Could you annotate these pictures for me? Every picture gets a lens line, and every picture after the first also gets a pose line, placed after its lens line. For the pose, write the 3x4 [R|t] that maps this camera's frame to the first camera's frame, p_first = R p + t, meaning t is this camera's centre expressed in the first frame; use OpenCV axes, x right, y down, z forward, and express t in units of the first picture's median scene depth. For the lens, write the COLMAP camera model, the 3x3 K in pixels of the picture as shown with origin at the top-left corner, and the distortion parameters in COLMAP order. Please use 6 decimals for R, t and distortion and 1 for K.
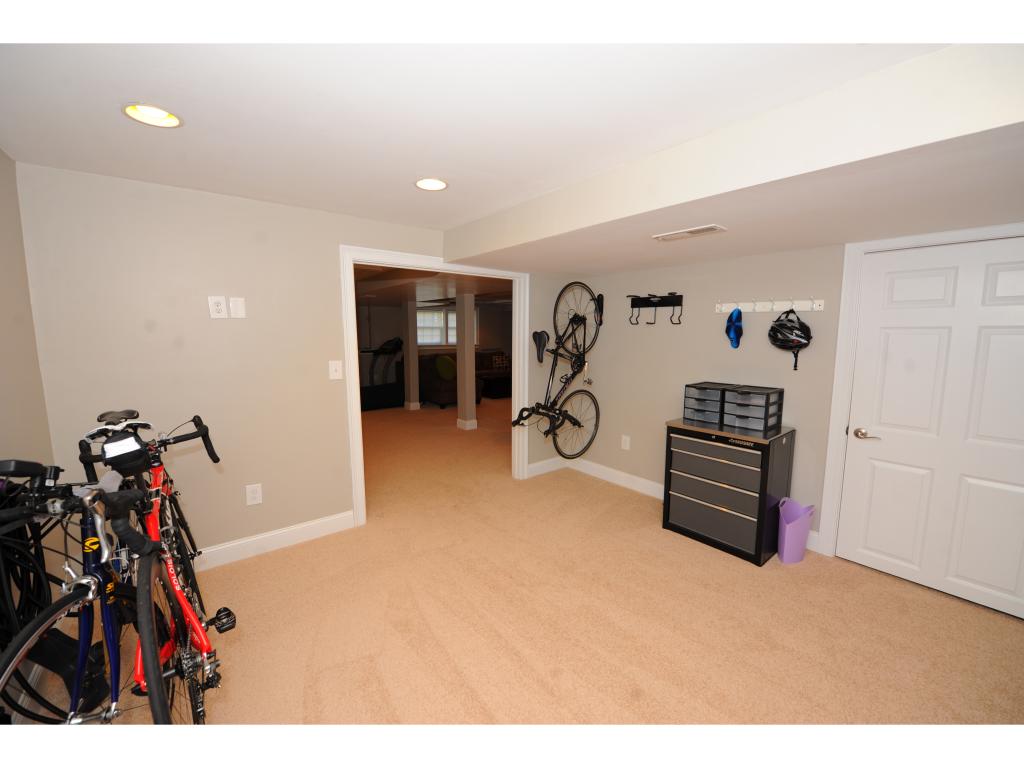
lens RADIAL K [[409.0, 0, 512.0], [0, 409.0, 384.0], [0, 0, 1]] dist [-0.010293, -0.000034]
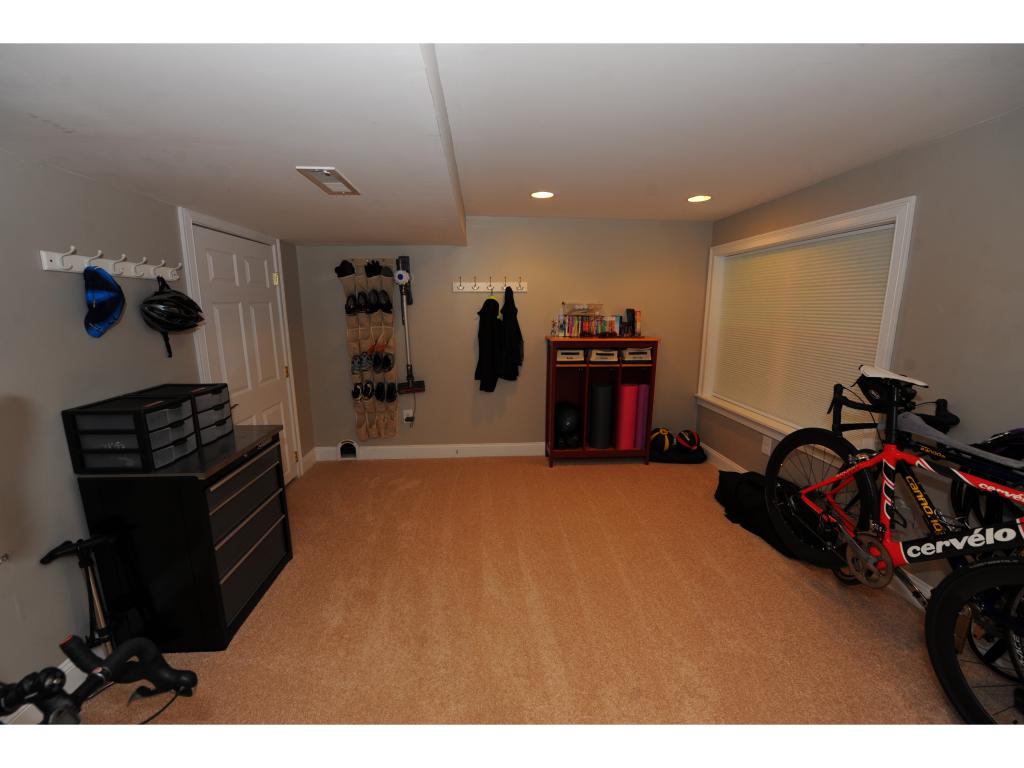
lens RADIAL K [[409.0, 0, 512.0], [0, 409.0, 384.0], [0, 0, 1]] dist [-0.010293, -0.000034]
pose [[-0.815774, -0.111322, 0.567557, -0.276282], [0.071387, 0.954418, 0.289809, -0.159367], [-0.573949, 0.276935, -0.770642, 1.208790]]
